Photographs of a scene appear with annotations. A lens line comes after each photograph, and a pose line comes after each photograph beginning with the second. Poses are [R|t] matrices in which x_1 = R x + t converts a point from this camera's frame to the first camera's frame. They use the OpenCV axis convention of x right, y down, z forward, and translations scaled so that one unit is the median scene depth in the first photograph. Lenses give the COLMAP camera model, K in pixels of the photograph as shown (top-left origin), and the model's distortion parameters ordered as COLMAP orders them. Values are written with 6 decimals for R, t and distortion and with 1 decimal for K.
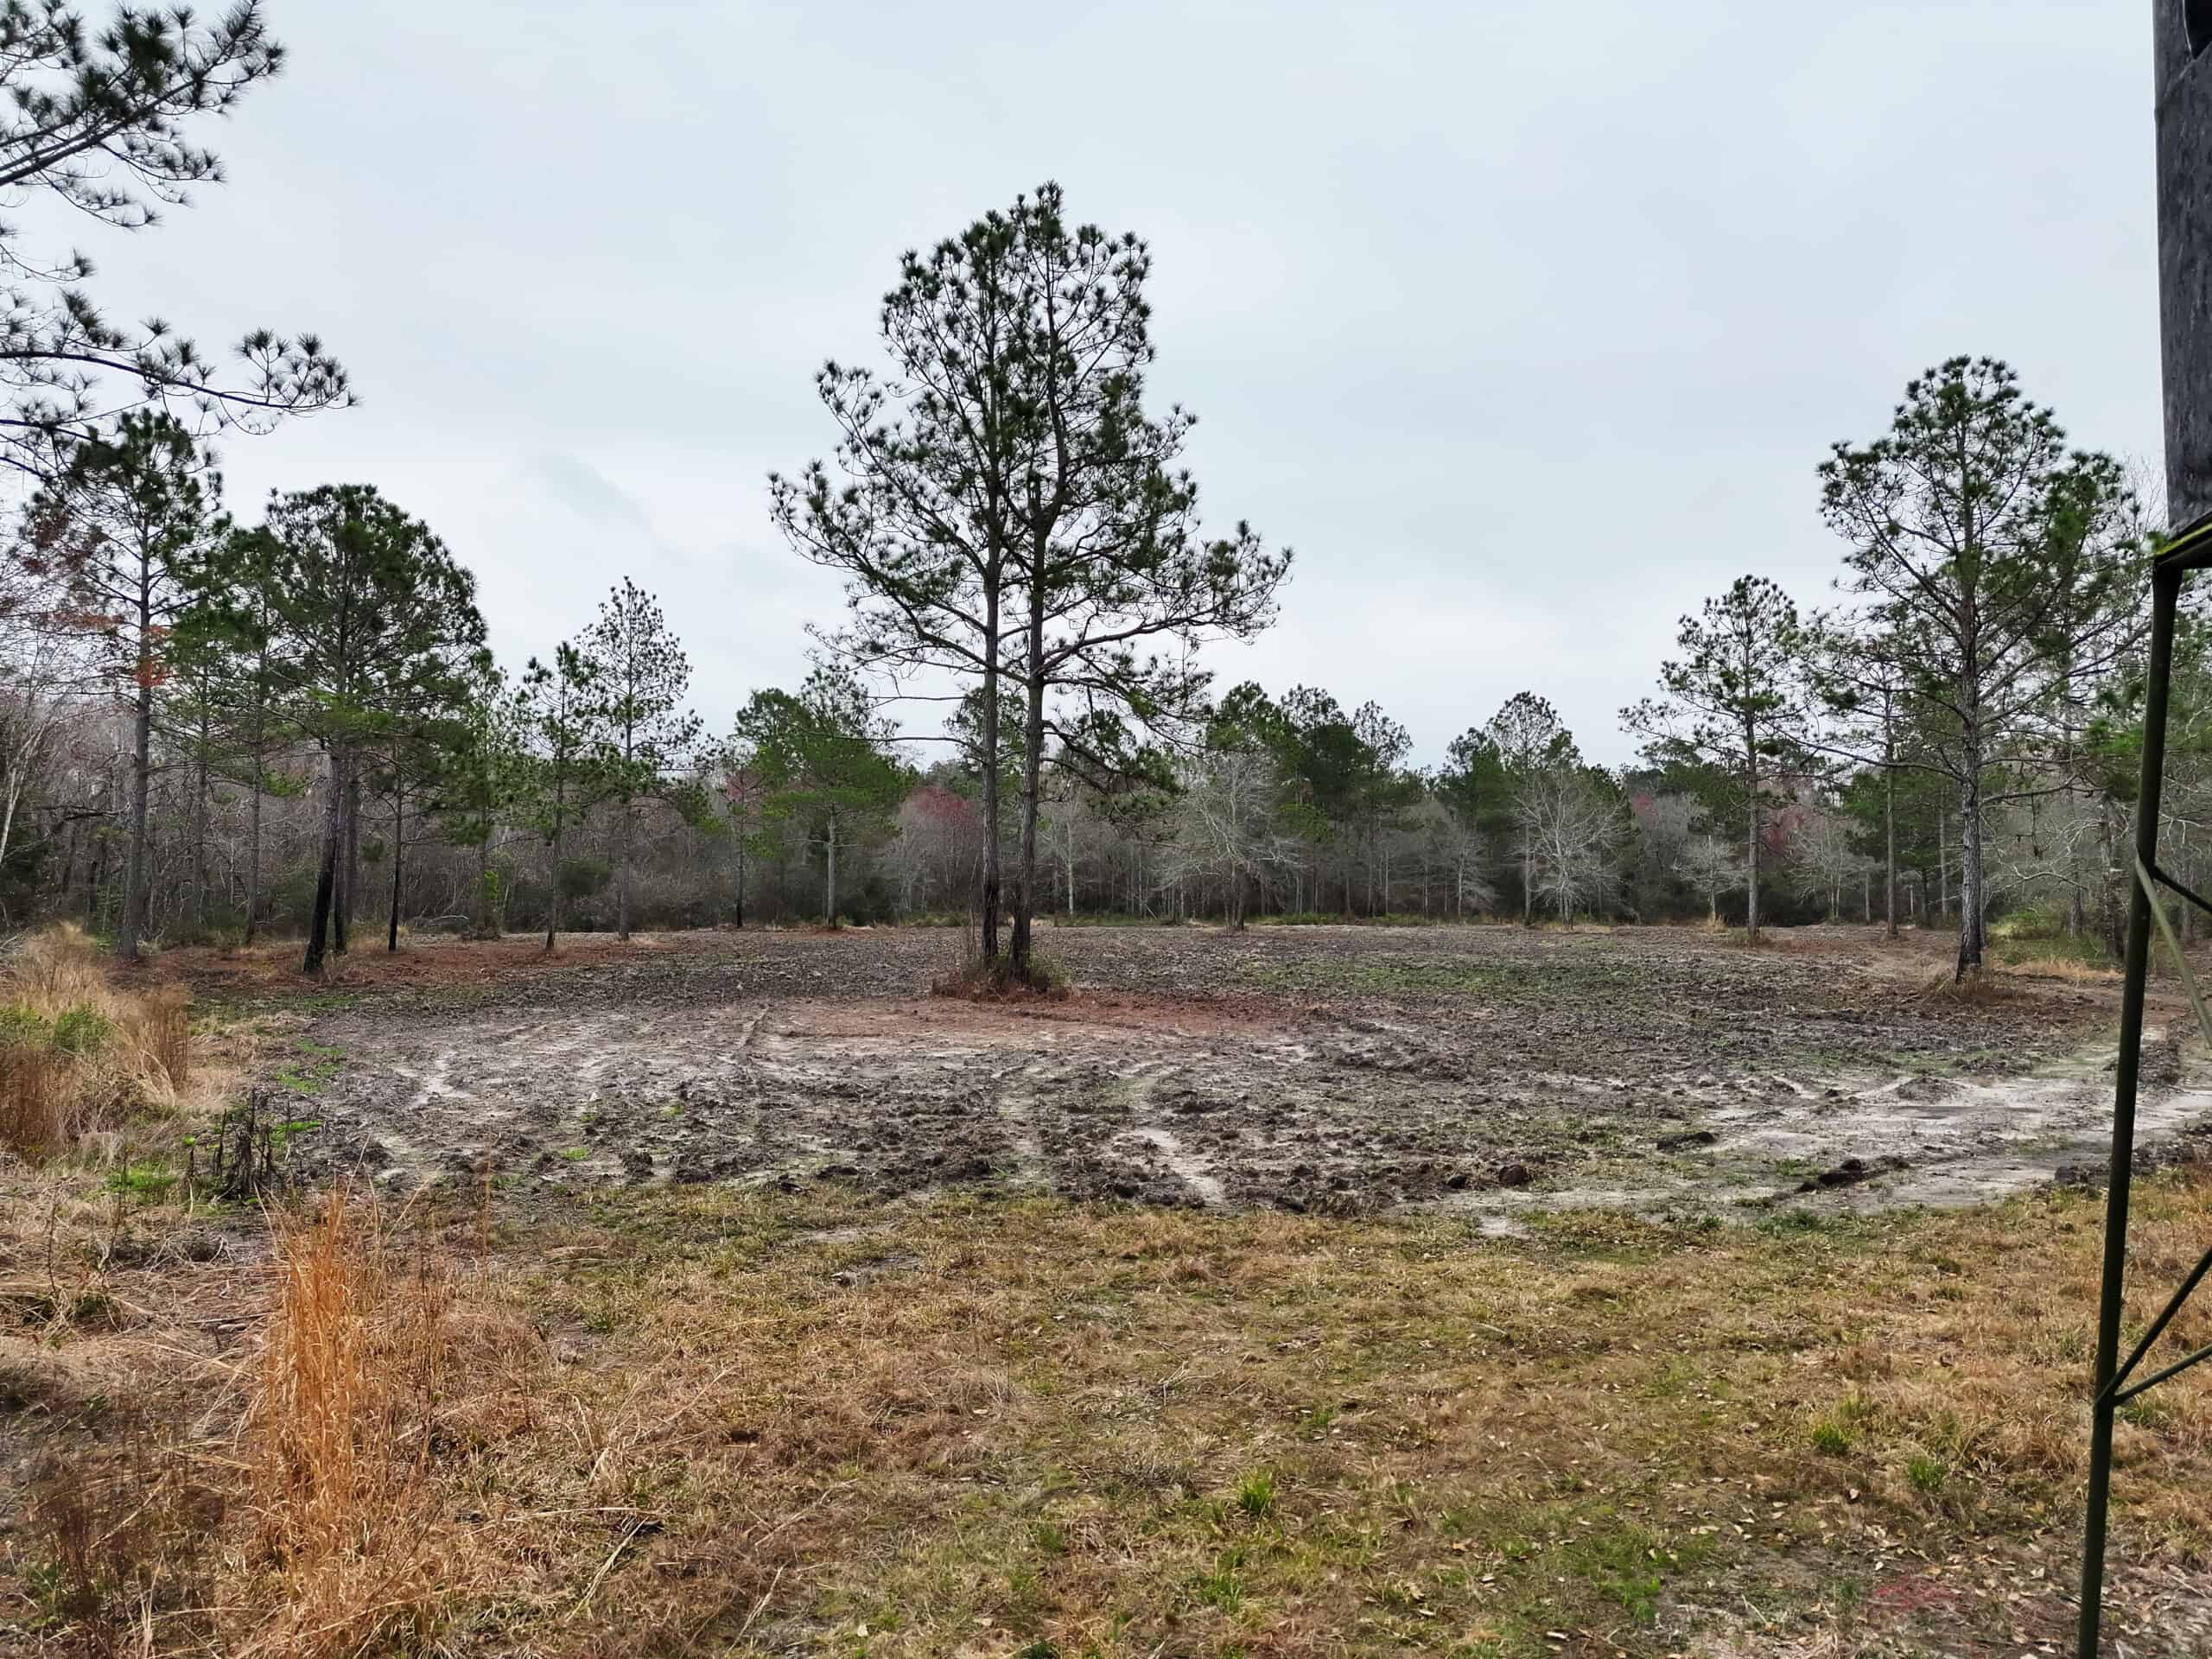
lens RADIAL K [[1618.5, 0, 1106.0], [0, 1618.5, 829.5], [0, 0, 1]] dist [0.106770, -0.084802]
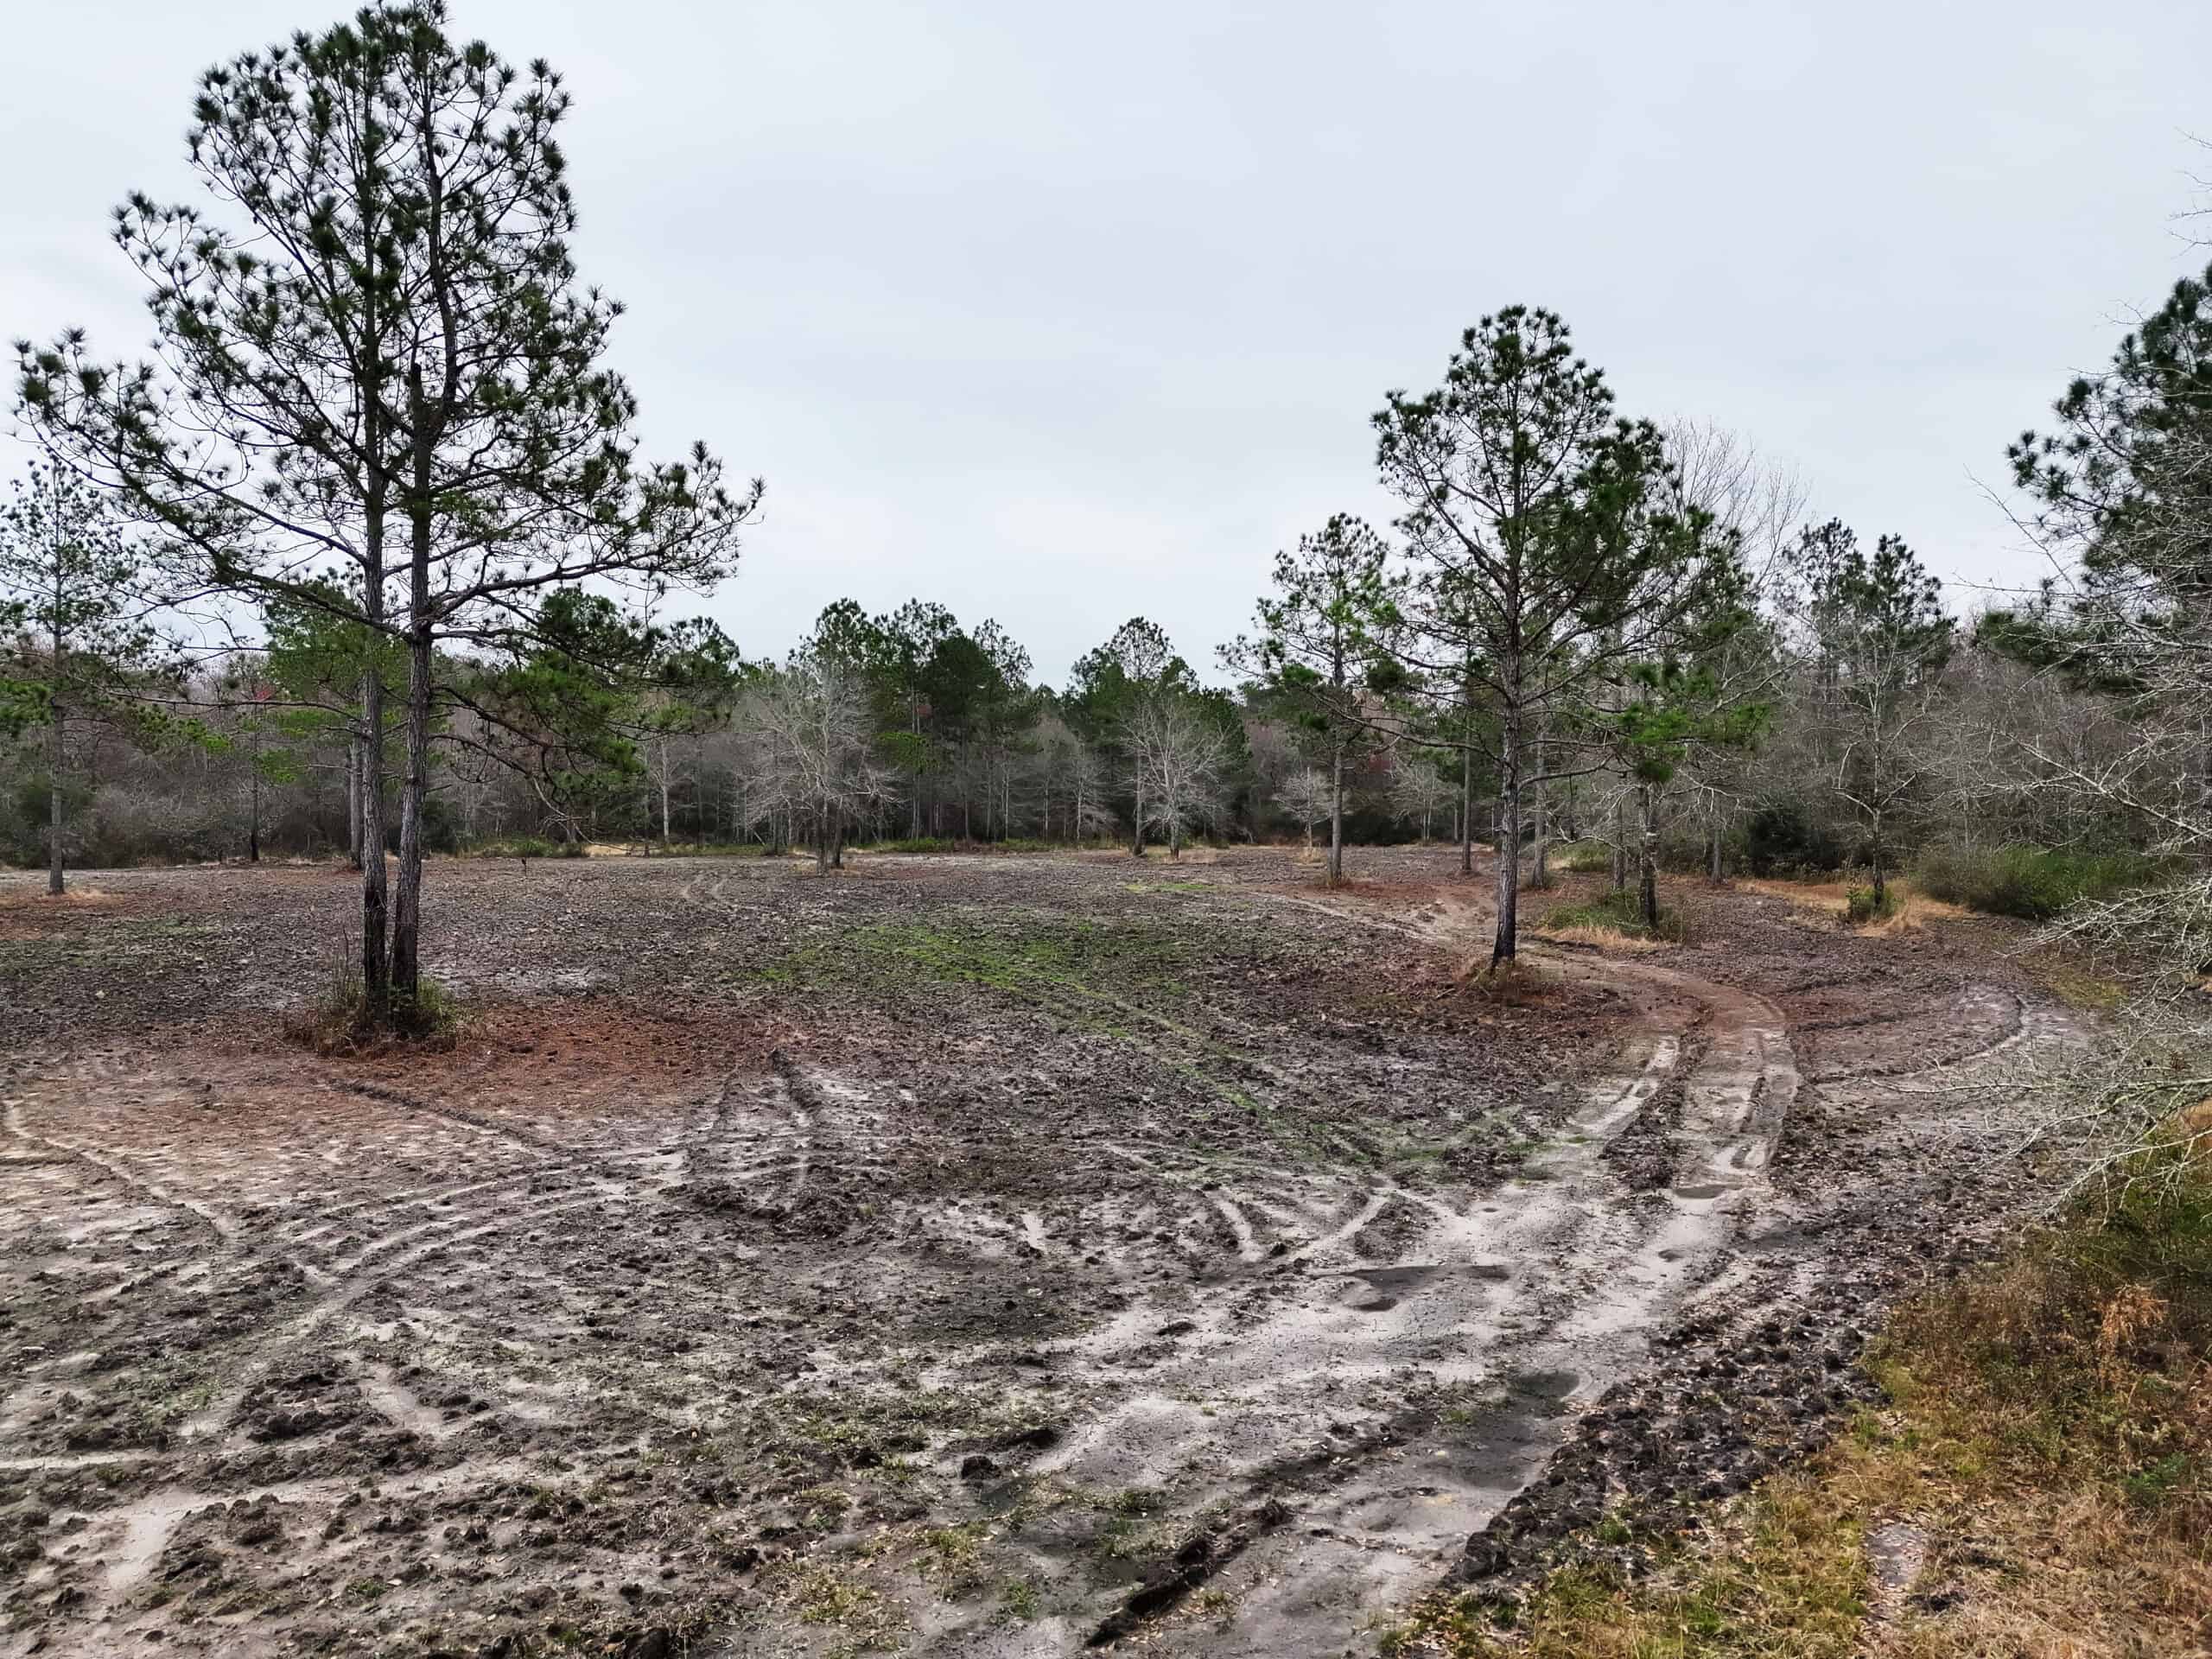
lens RADIAL K [[1588.4, 0, 1106.0], [0, 1588.4, 829.5], [0, 0, 1]] dist [0.061720, -0.032720]
pose [[0.979430, 0.003197, 0.201757, 0.109075], [-0.016781, 0.997701, 0.065655, -0.047046], [-0.201083, -0.067690, 0.977233, 0.149015]]
